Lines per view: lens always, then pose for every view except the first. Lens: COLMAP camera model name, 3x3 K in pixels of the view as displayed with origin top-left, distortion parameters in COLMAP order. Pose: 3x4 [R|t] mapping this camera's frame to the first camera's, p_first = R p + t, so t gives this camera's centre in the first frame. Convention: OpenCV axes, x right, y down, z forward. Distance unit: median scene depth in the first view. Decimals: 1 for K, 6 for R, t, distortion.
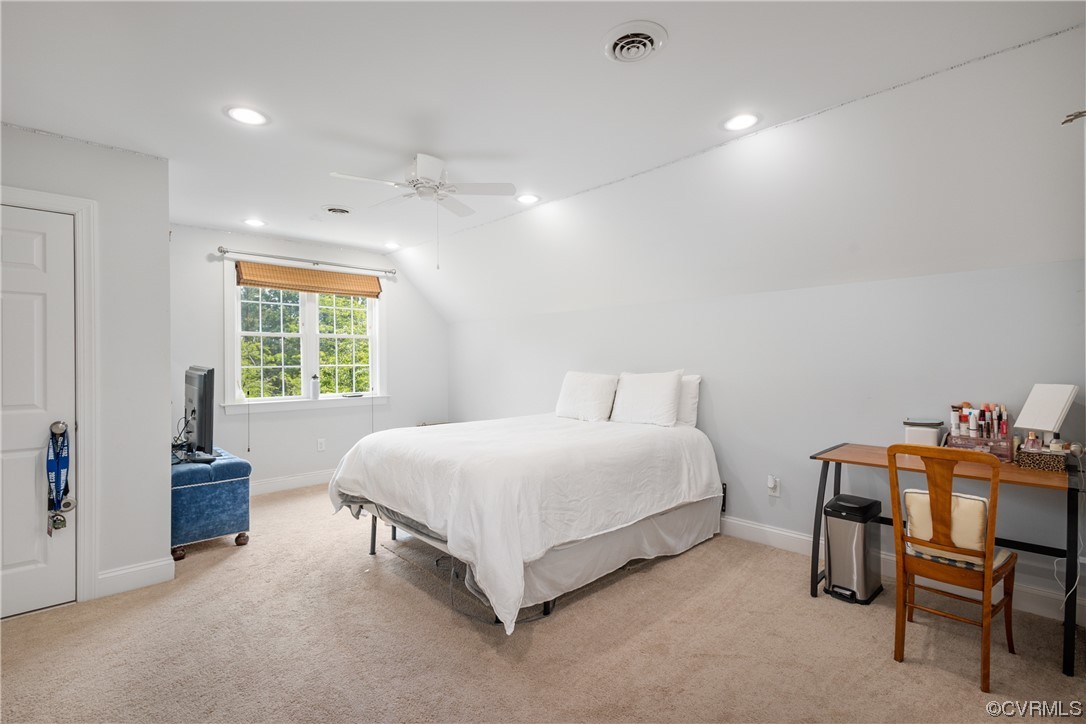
lens RADIAL K [[508.9, 0, 541.4], [0, 508.9, 367.4], [0, 0, 1]] dist [0.018182, -0.000269]
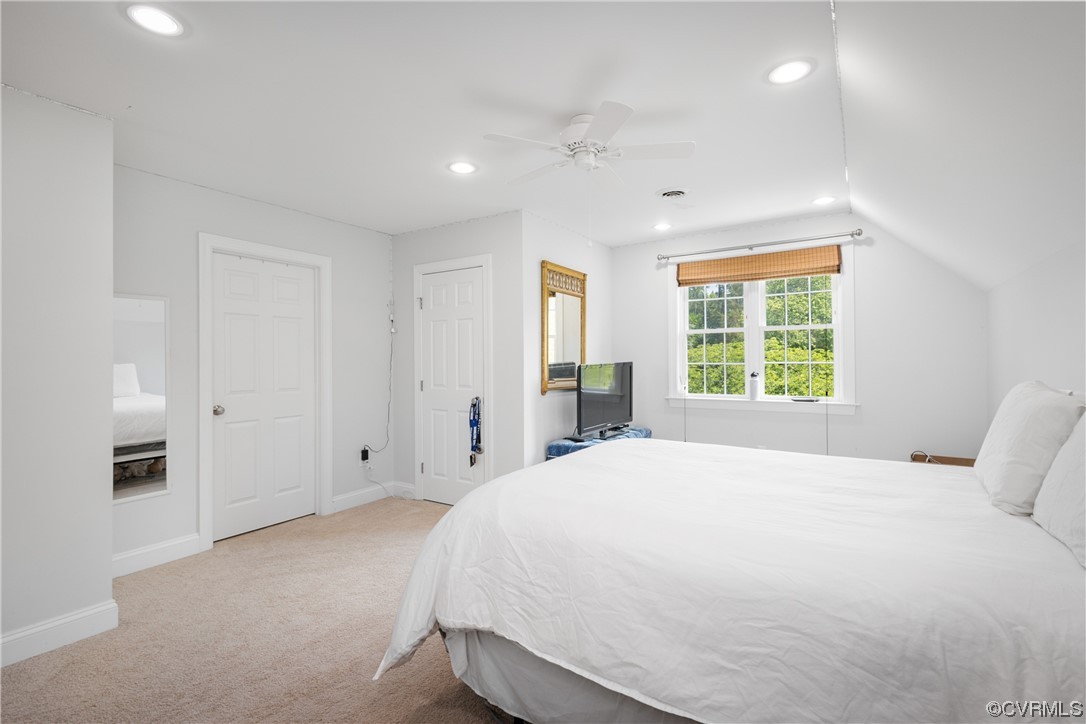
lens RADIAL K [[508.9, 0, 541.3], [0, 508.9, 359.5], [0, 0, 1]] dist [0.018182, -0.000269]
pose [[0.223173, 0.002763, -0.974775, 0.369575], [-0.005629, 0.999983, 0.001546, -0.008703], [0.974763, 0.005142, 0.223185, 0.475355]]
